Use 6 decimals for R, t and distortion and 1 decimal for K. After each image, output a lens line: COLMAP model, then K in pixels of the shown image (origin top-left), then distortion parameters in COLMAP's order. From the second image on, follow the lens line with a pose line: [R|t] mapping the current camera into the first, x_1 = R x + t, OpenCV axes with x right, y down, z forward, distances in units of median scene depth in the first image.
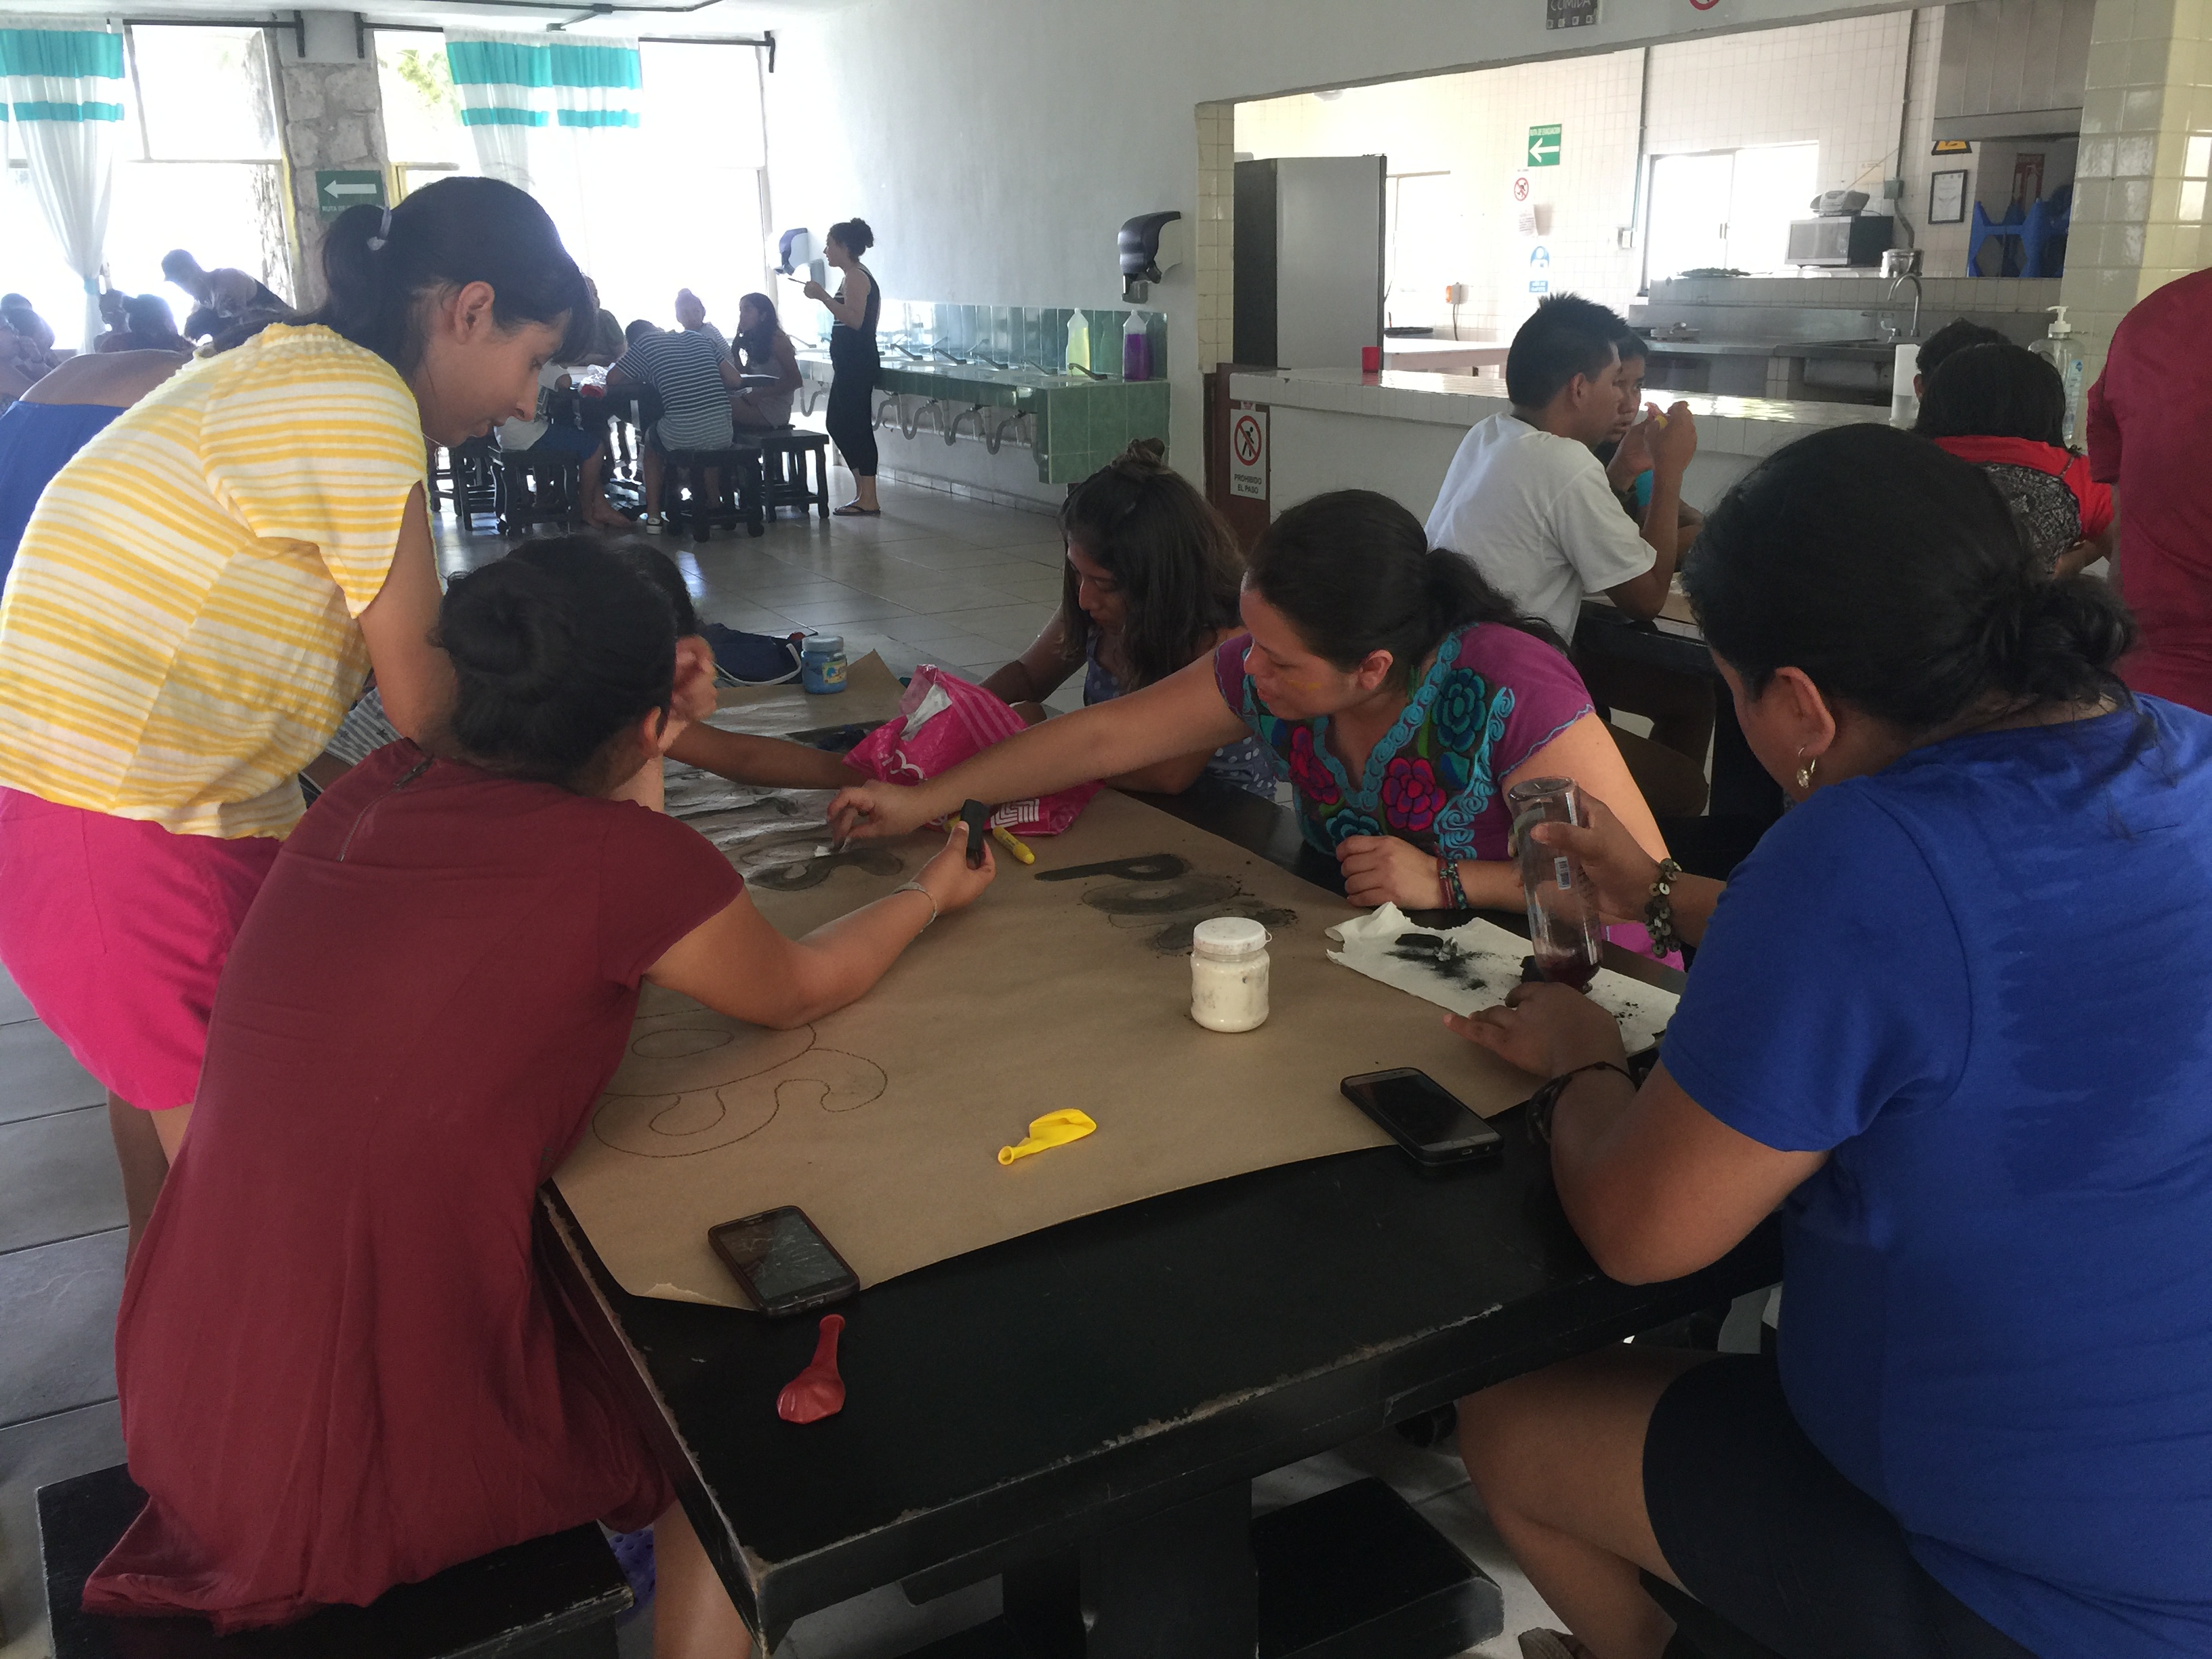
lens RADIAL K [[1967.5, 0, 1107.0], [0, 1967.5, 822.9], [0, 0, 1]] dist [0.006354, 0.001237]
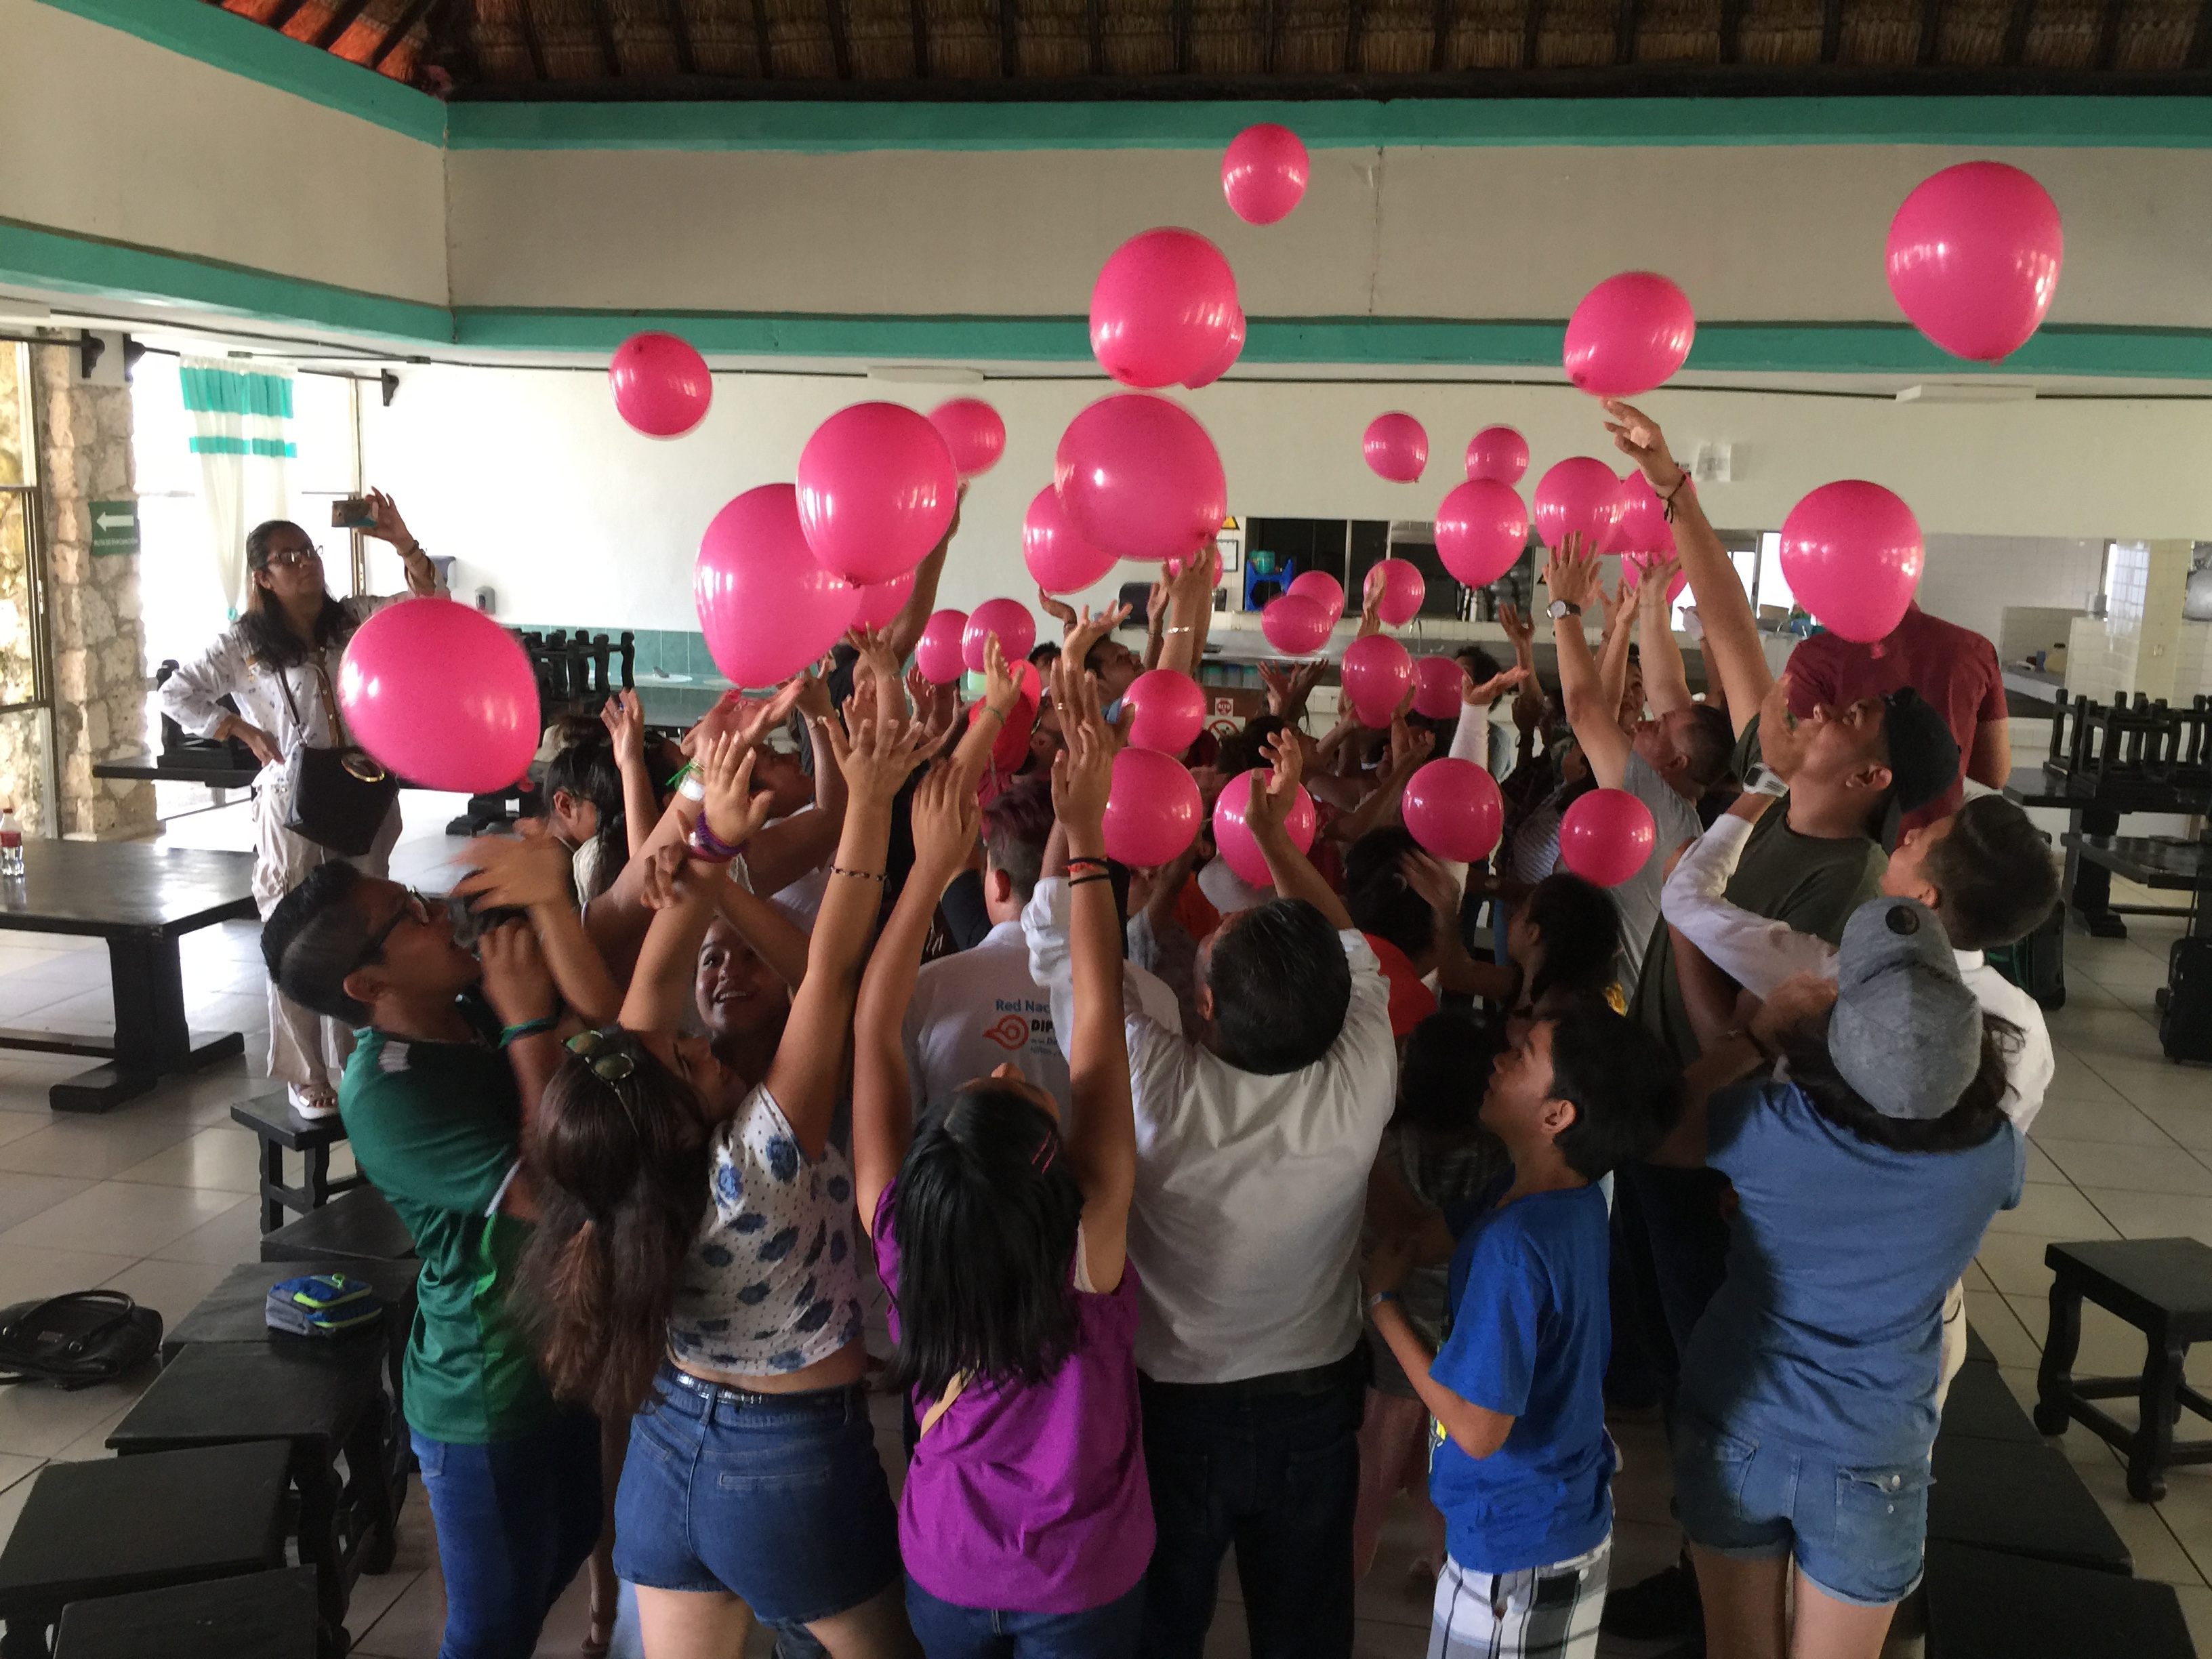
lens RADIAL K [[1869.9, 0, 1111.9], [0, 1869.9, 807.4], [0, 0, 1]] dist [0.071313, -0.100668]
pose [[0.612099, -0.100408, 0.784381, -0.796378], [0.193317, 0.980810, -0.025303, -0.087261], [-0.766788, 0.167122, 0.619764, 0.149460]]
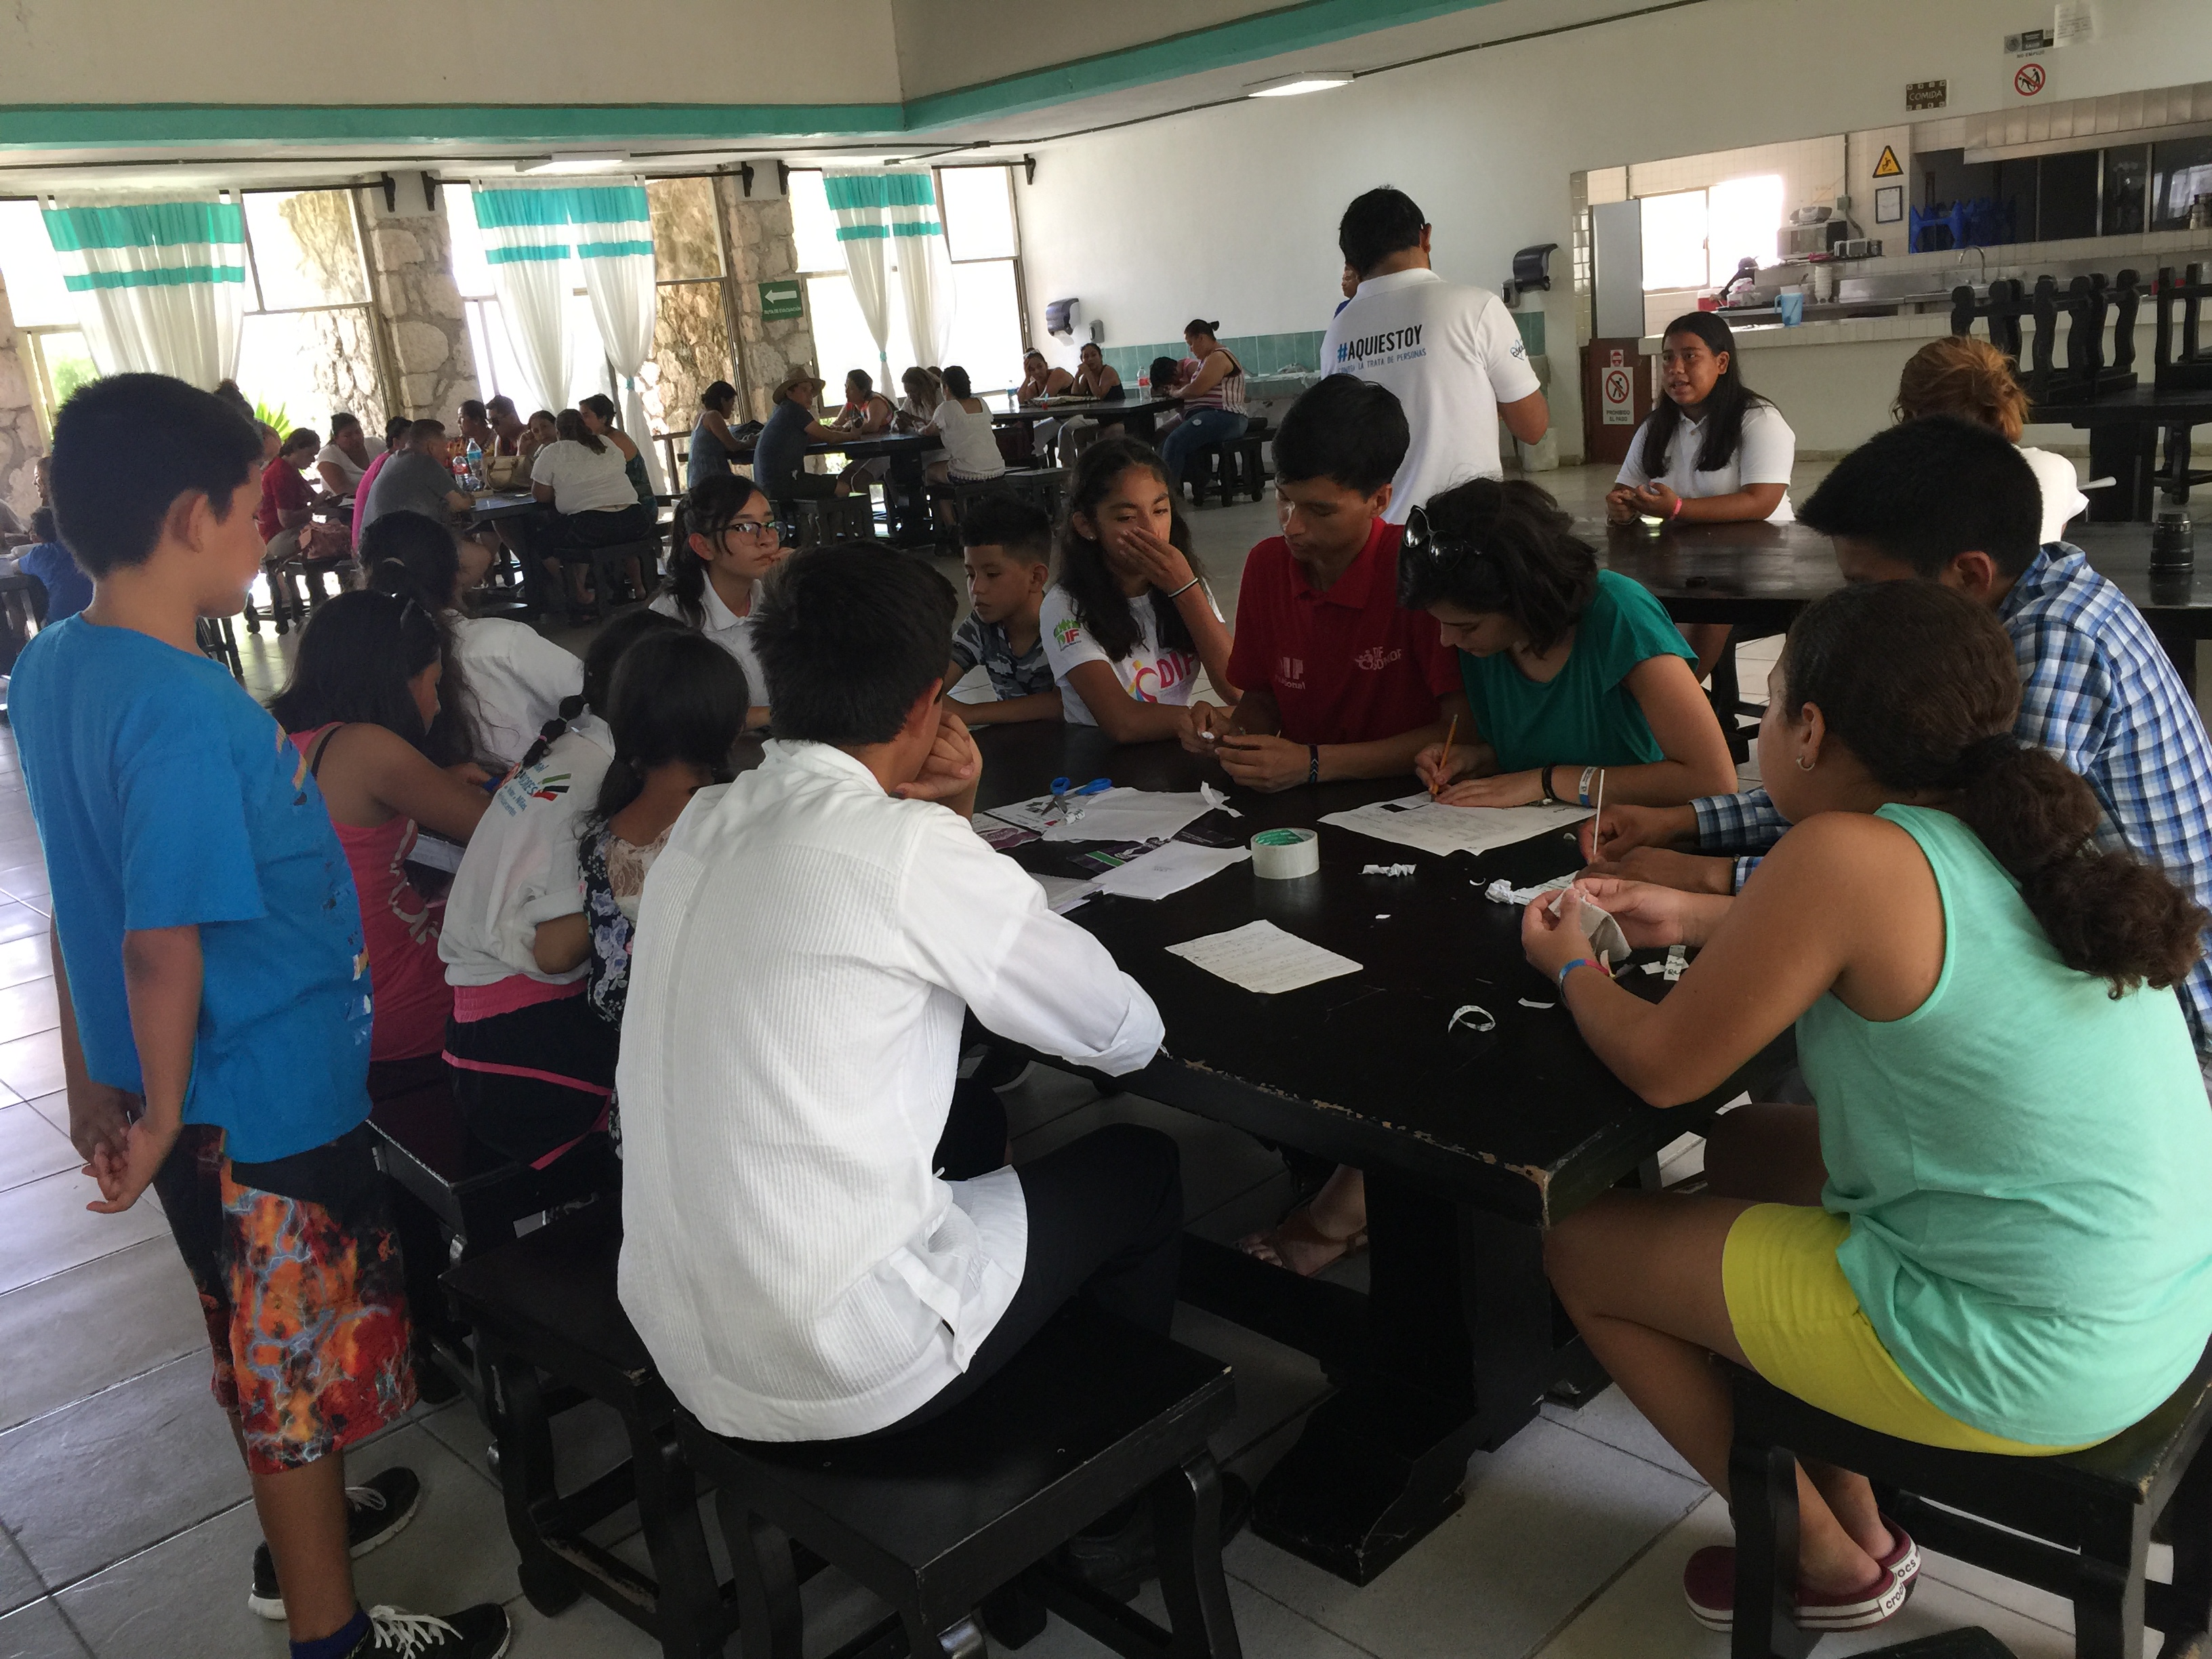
lens RADIAL K [[1869.9, 0, 1111.9], [0, 1869.9, 807.4], [0, 0, 1]] dist [0.071313, -0.100668]
pose [[0.960906, -0.147758, 0.234153, -0.517458], [0.157926, 0.987130, -0.025176, 0.076395], [-0.227419, 0.061170, 0.971874, -0.231486]]
